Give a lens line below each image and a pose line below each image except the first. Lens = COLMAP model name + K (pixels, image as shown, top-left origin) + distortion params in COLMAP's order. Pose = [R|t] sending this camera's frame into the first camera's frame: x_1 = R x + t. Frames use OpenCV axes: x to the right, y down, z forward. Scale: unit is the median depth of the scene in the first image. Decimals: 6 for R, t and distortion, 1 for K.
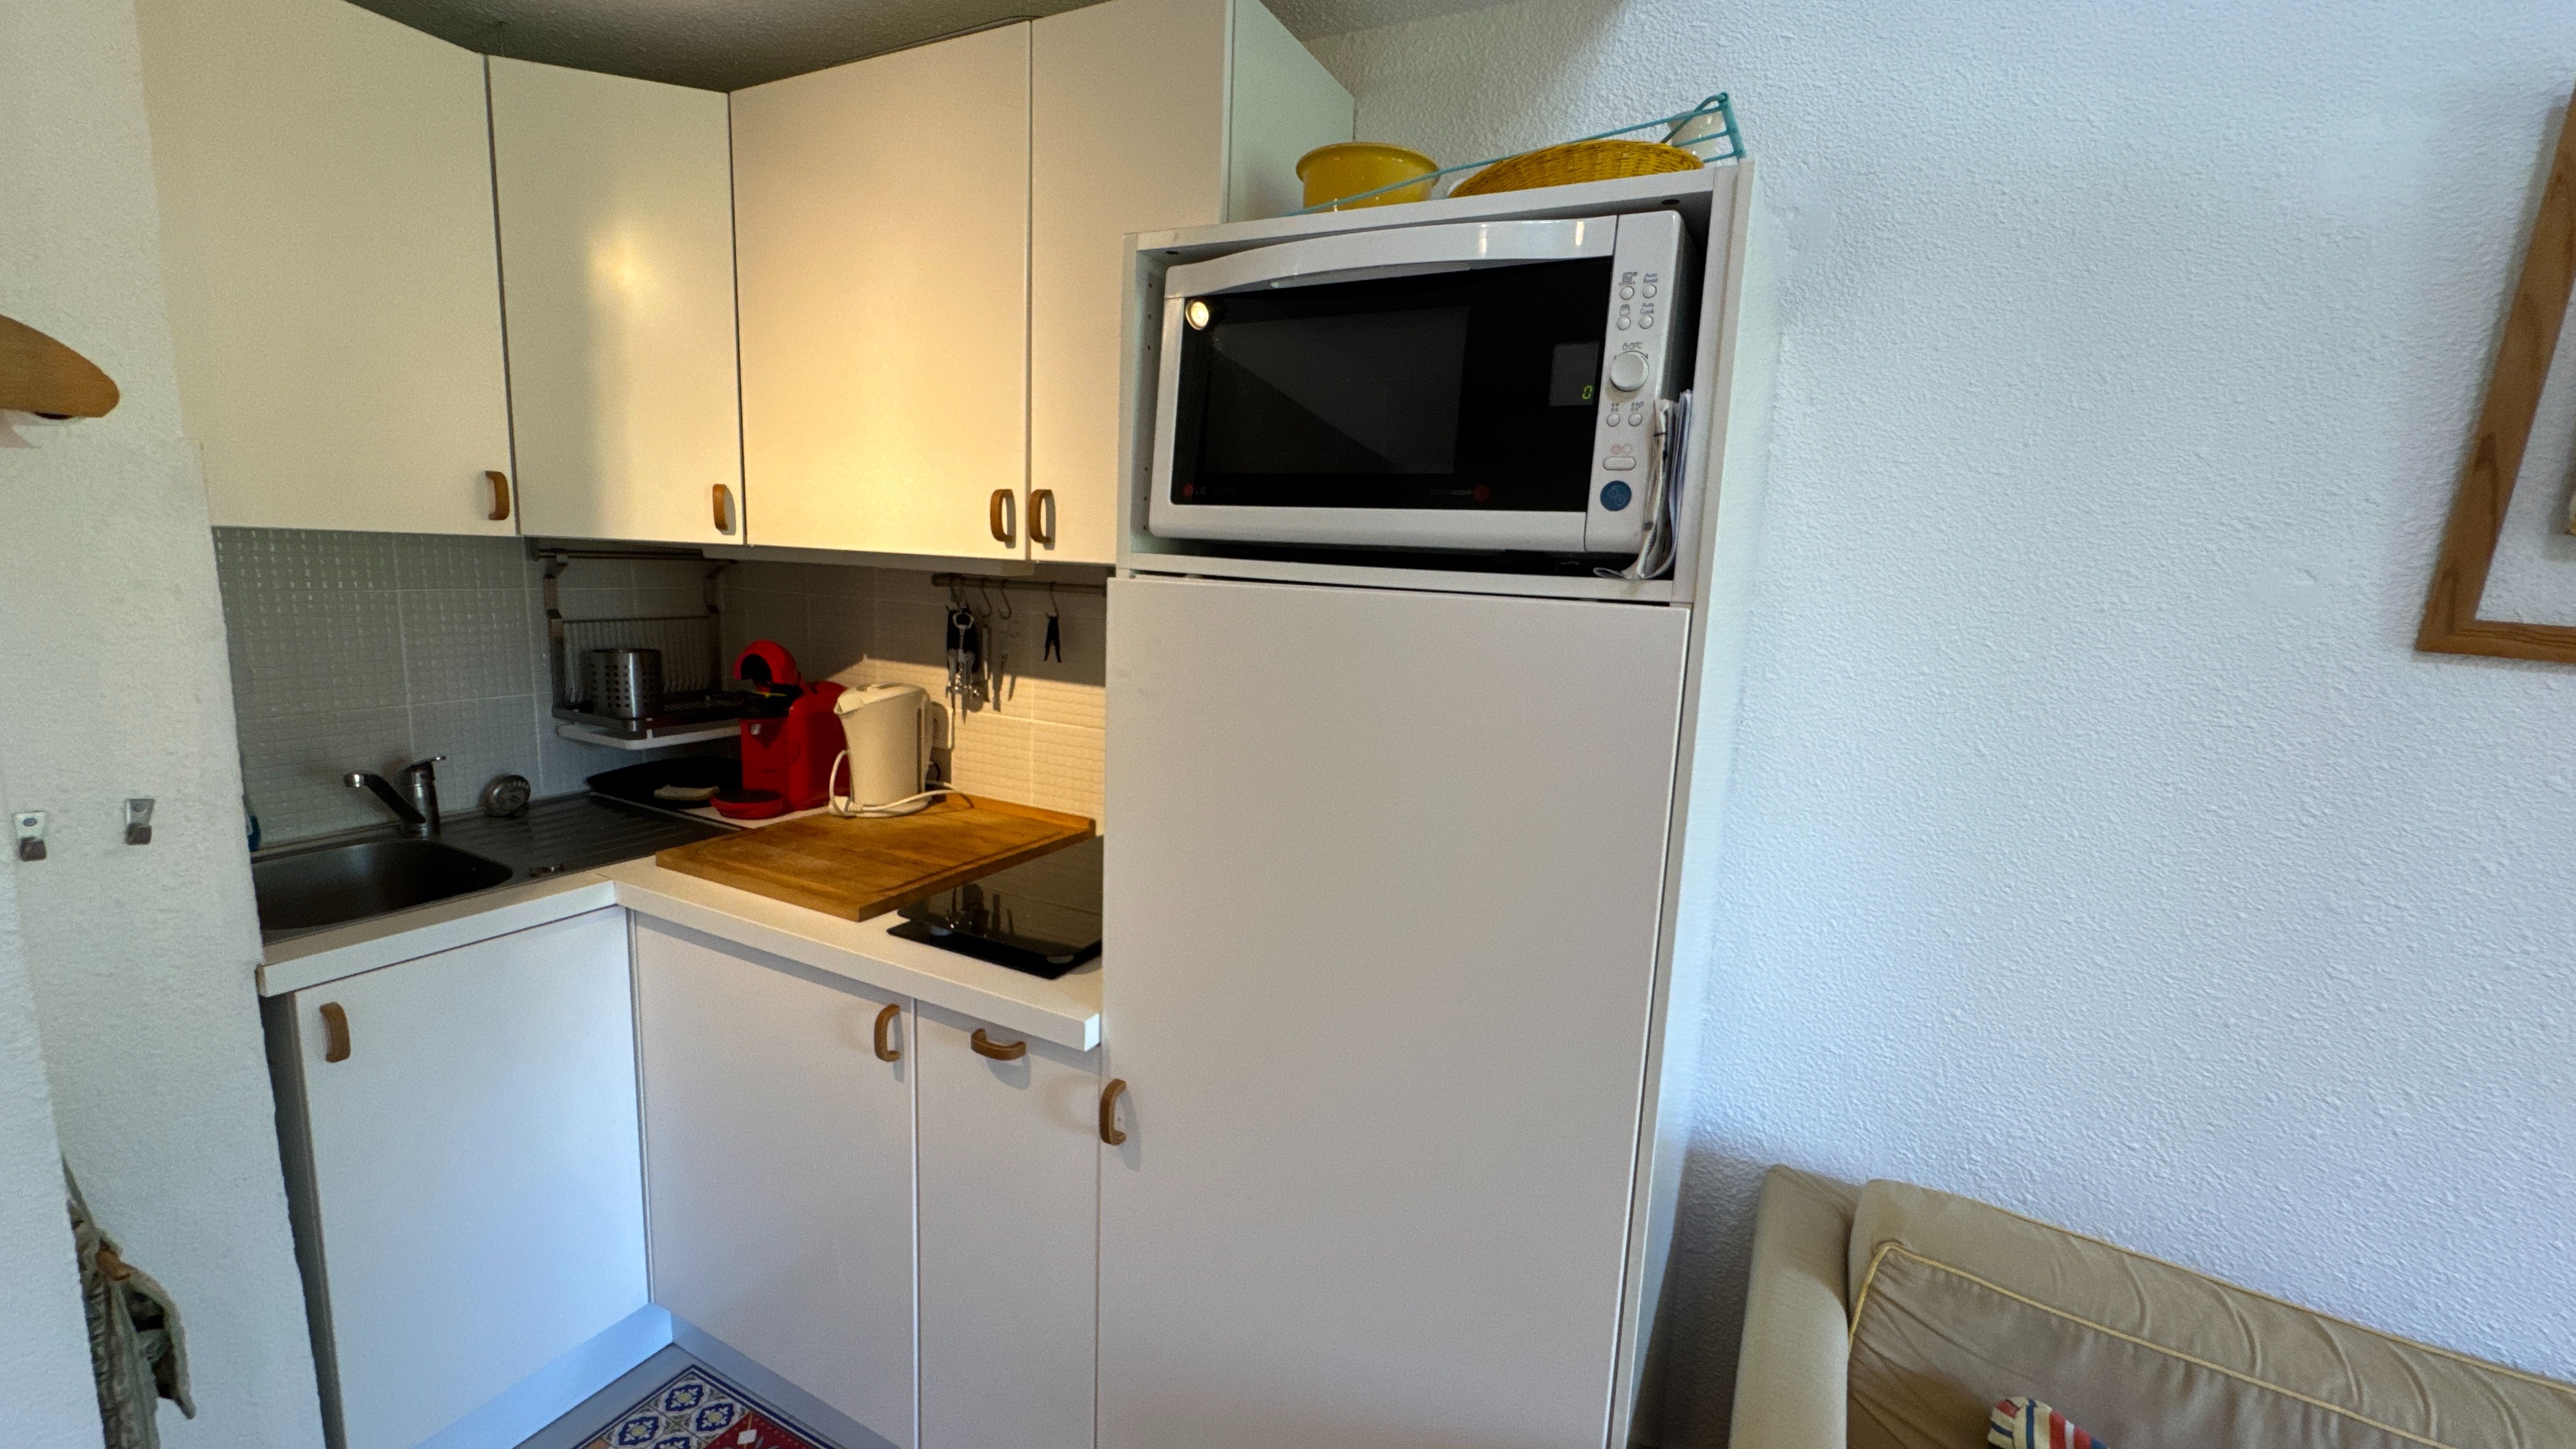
lens RADIAL K [[1033.1, 0, 1283.6], [0, 1033.1, 725.3], [0, 0, 1]] dist [-0.002686, 0.000247]
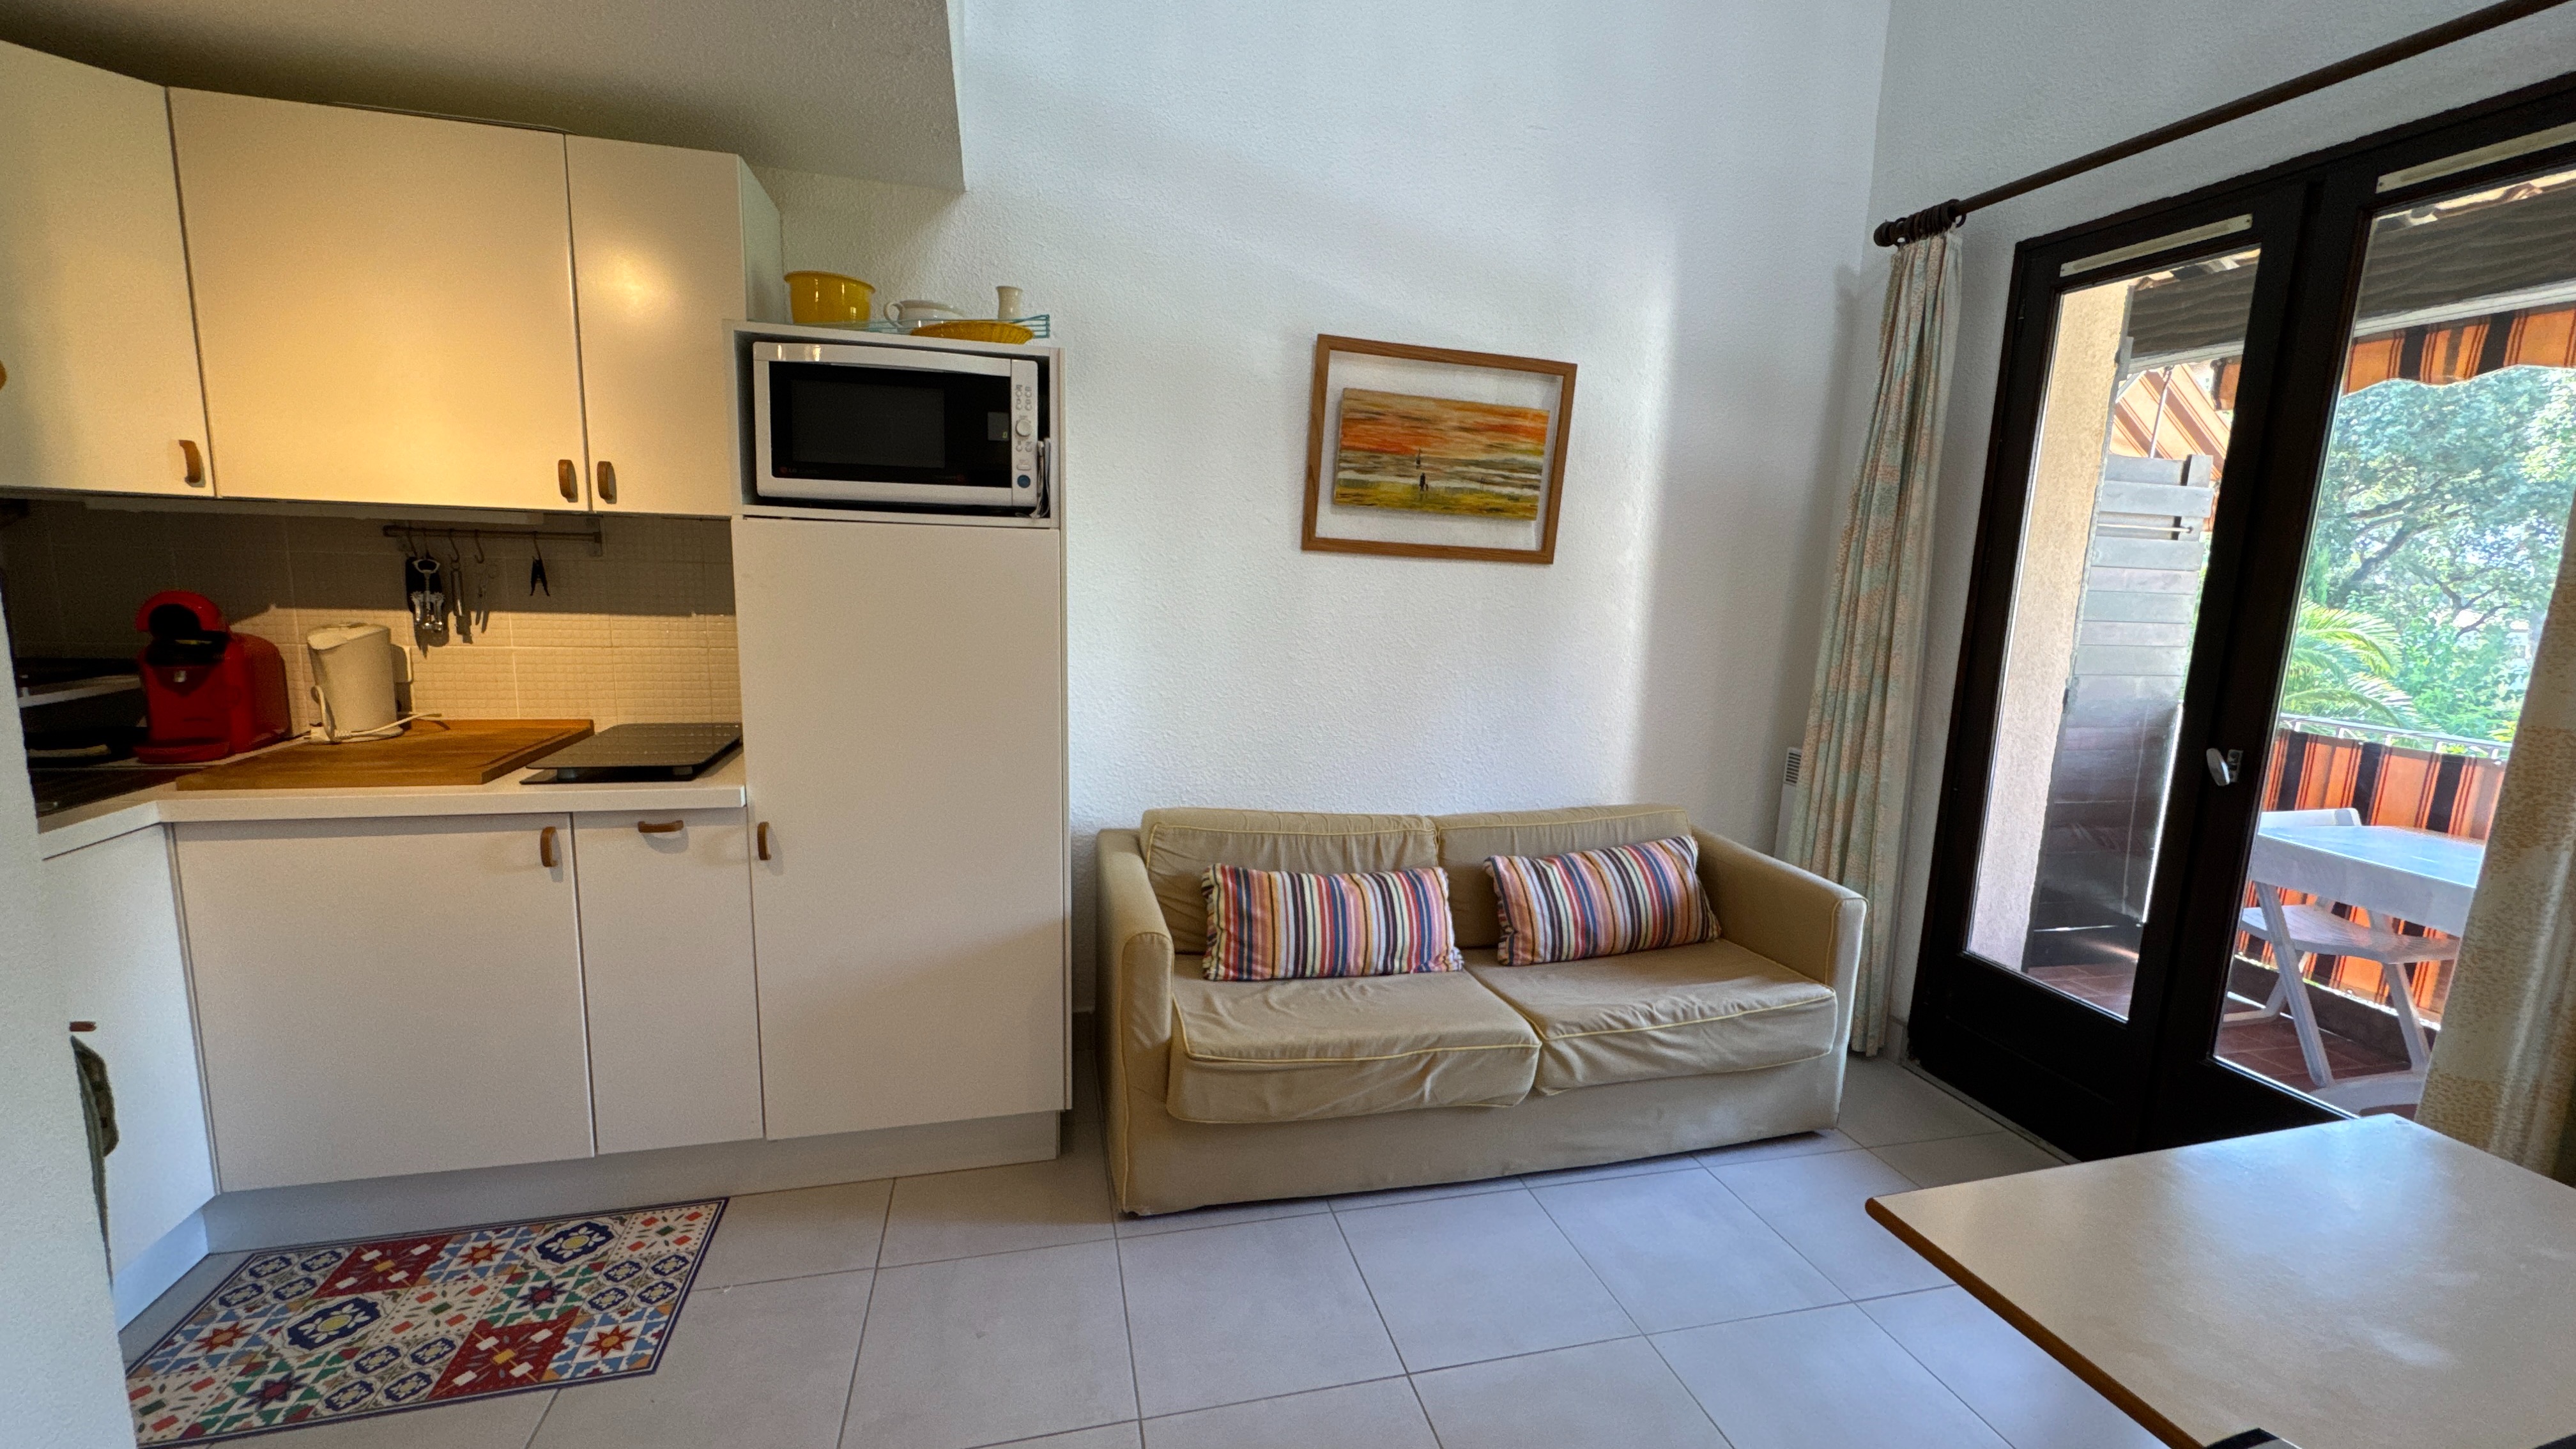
lens RADIAL K [[1033.1, 0, 1286.5], [0, 1033.1, 722.6], [0, 0, 1]] dist [-0.002686, 0.000247]
pose [[0.743444, -0.125021, 0.657009, -0.531445], [0.108925, 0.991890, 0.065489, 0.144998], [-0.659869, 0.022877, 0.751032, -0.714311]]
